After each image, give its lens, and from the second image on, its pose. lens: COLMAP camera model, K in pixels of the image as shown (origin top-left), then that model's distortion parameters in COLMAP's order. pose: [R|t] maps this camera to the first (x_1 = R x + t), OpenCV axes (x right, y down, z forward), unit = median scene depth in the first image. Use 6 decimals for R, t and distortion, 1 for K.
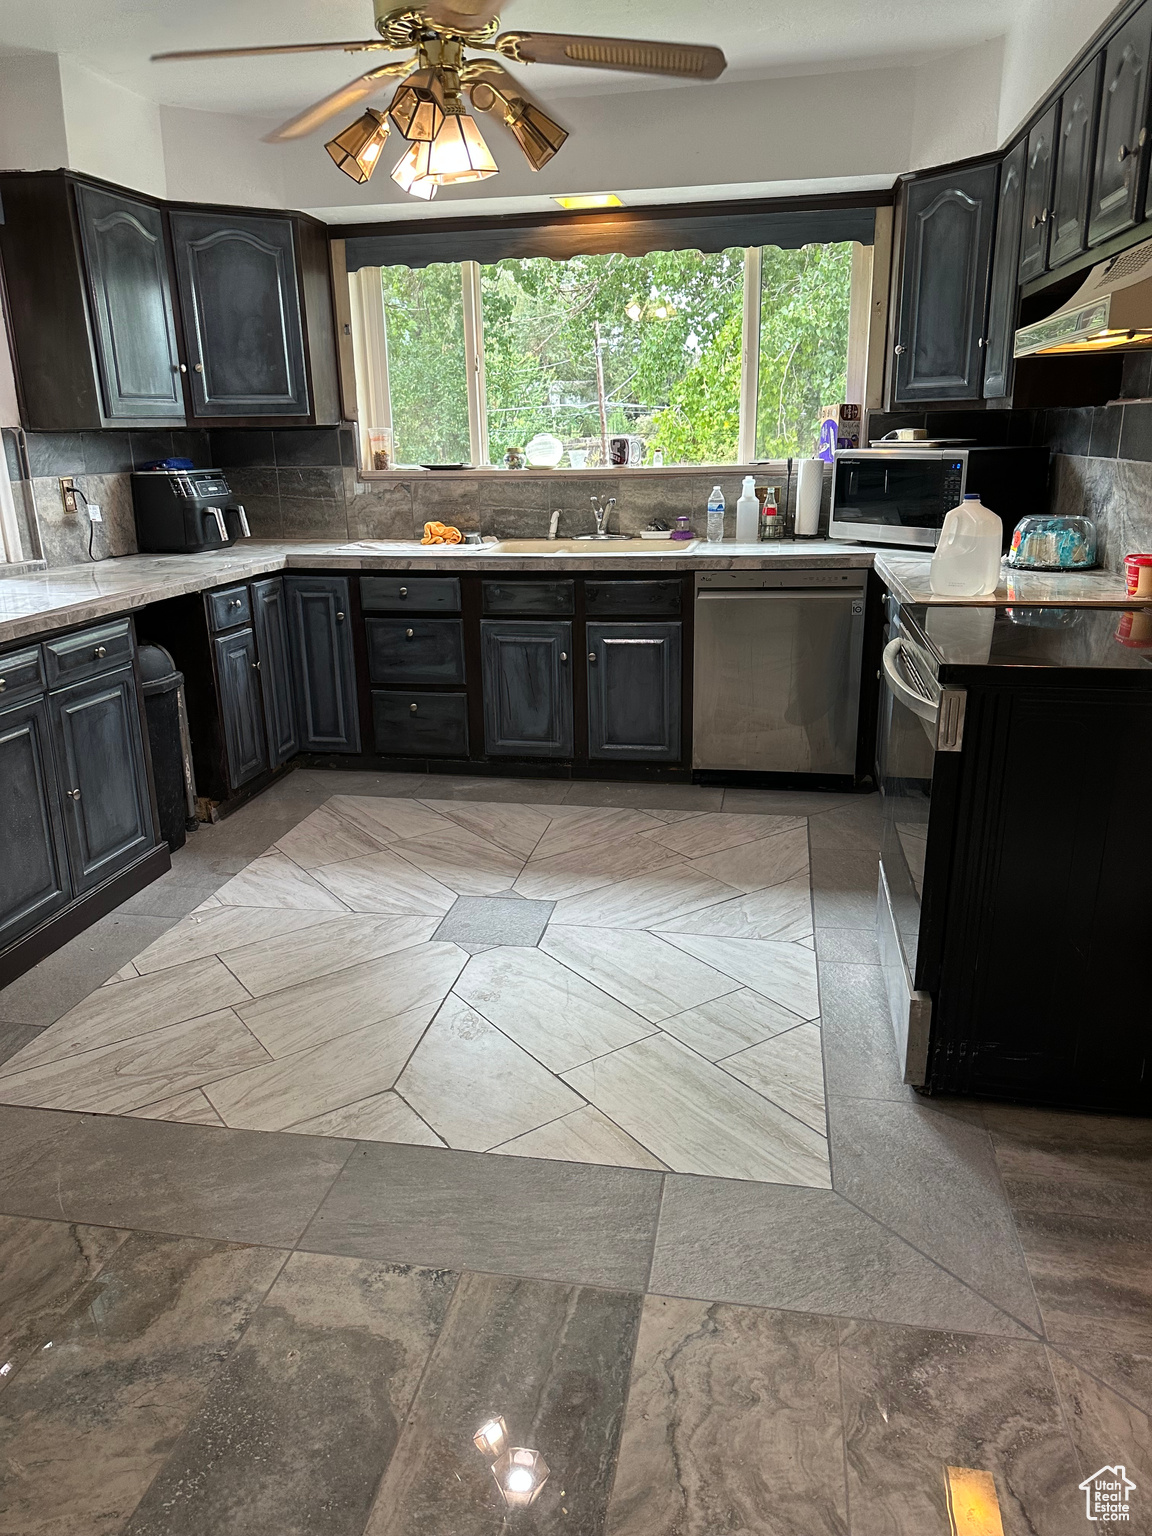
lens RADIAL K [[1079.1, 0, 562.8], [0, 1079.1, 766.5], [0, 0, 1]] dist [0.066636, -0.082536]
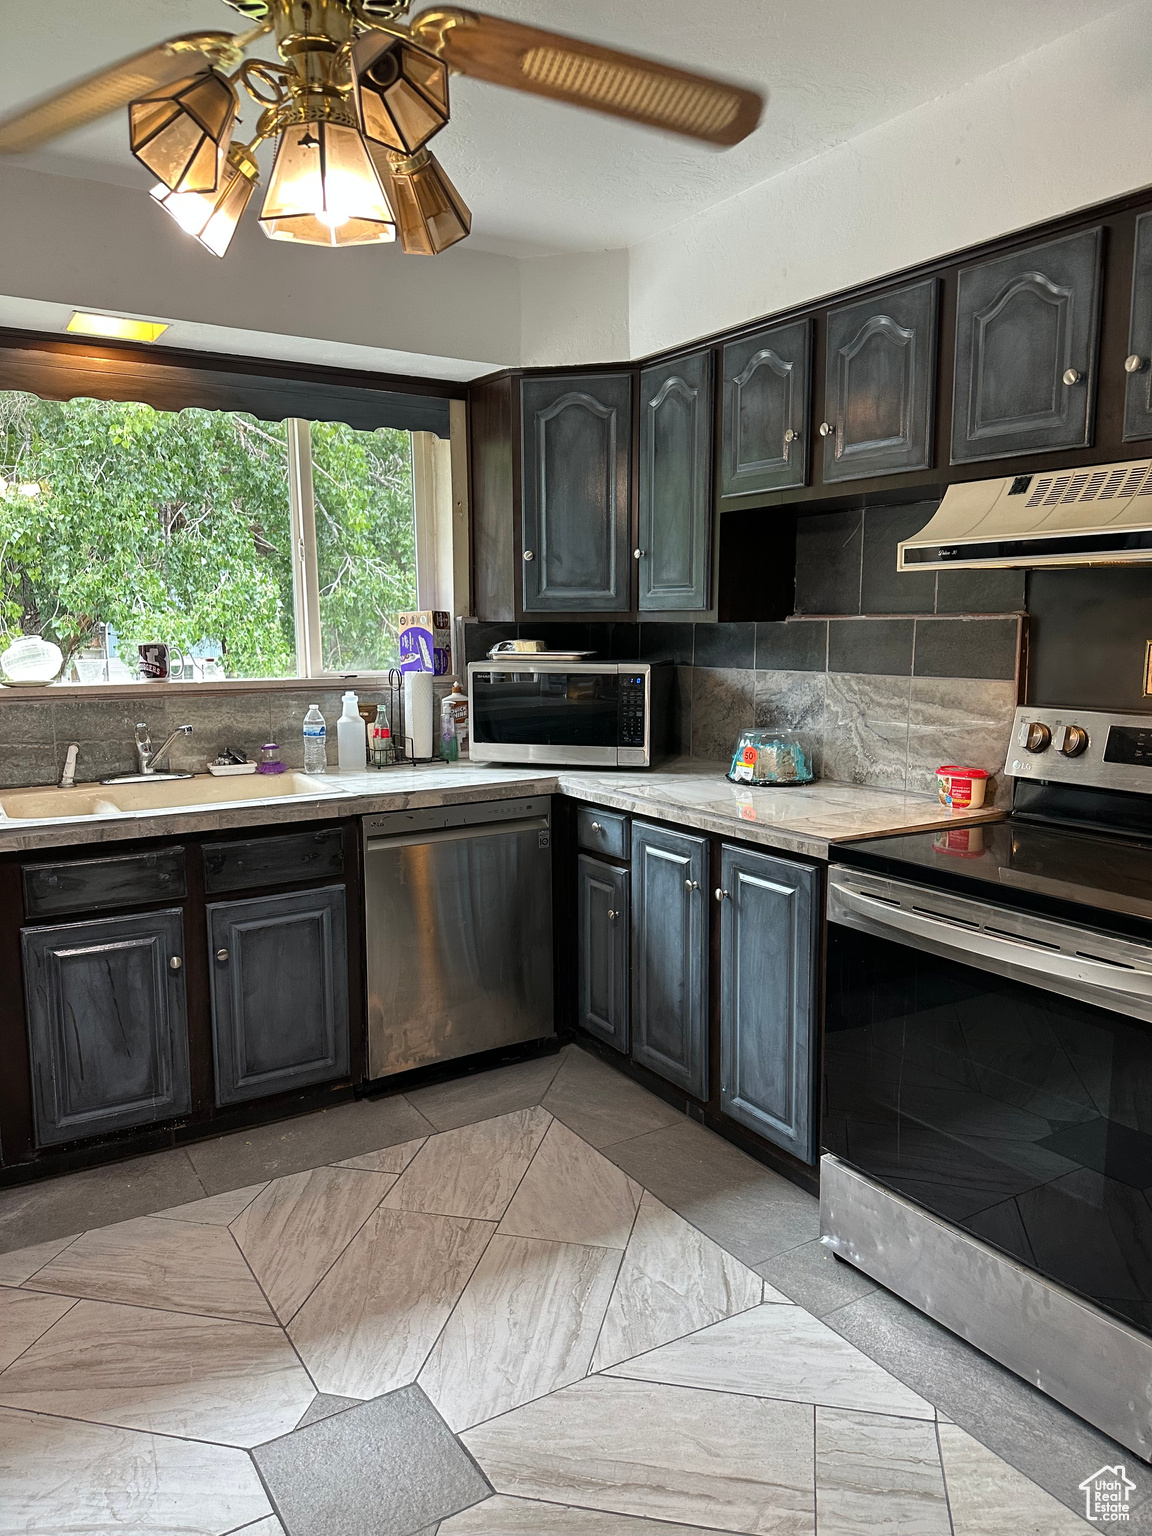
lens RADIAL K [[1079.1, 0, 577.7], [0, 1079.1, 768.1], [0, 0, 1]] dist [0.066636, -0.082536]
pose [[0.727116, -0.072048, 0.682723, -0.276498], [0.189153, 0.977010, -0.098348, -0.111187], [-0.659942, 0.200650, 0.724028, 0.354554]]
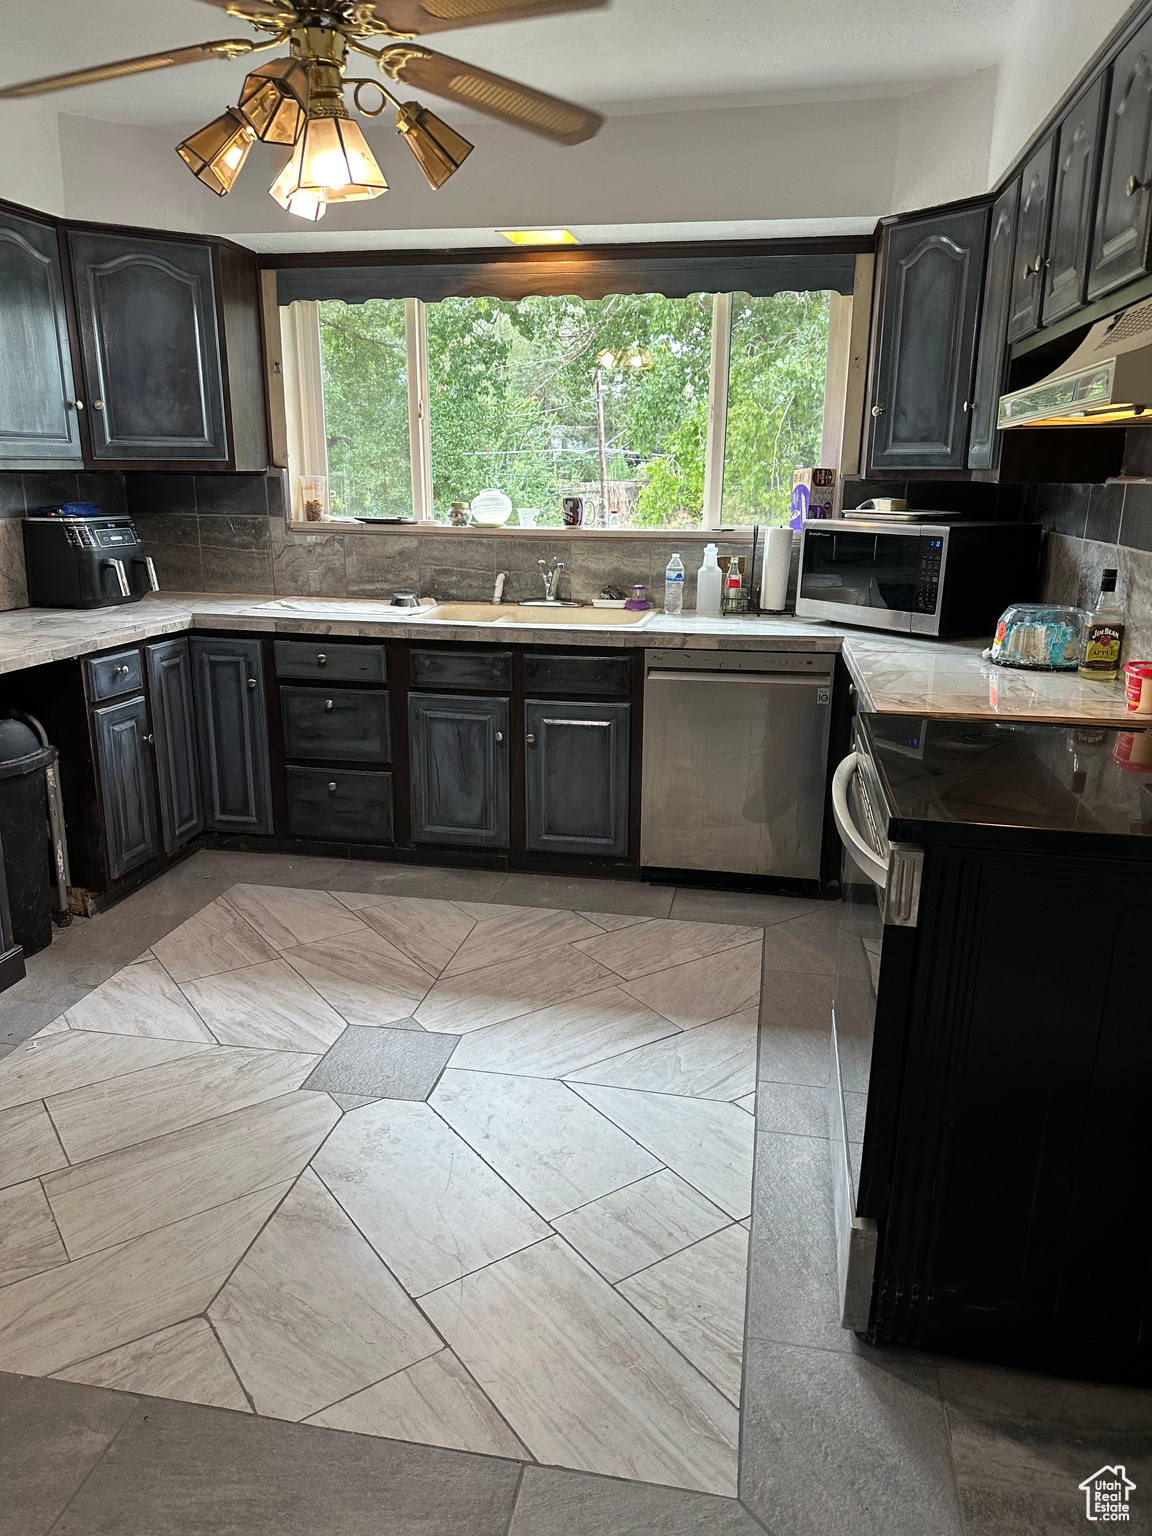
lens RADIAL K [[1079.1, 0, 572.1], [0, 1079.1, 777.8], [0, 0, 1]] dist [0.066636, -0.082536]
pose [[0.999526, 0.028456, 0.011757, 0.054263], [-0.028137, 0.999252, -0.026539, -0.048220], [-0.012503, 0.026195, 0.999579, 0.111272]]
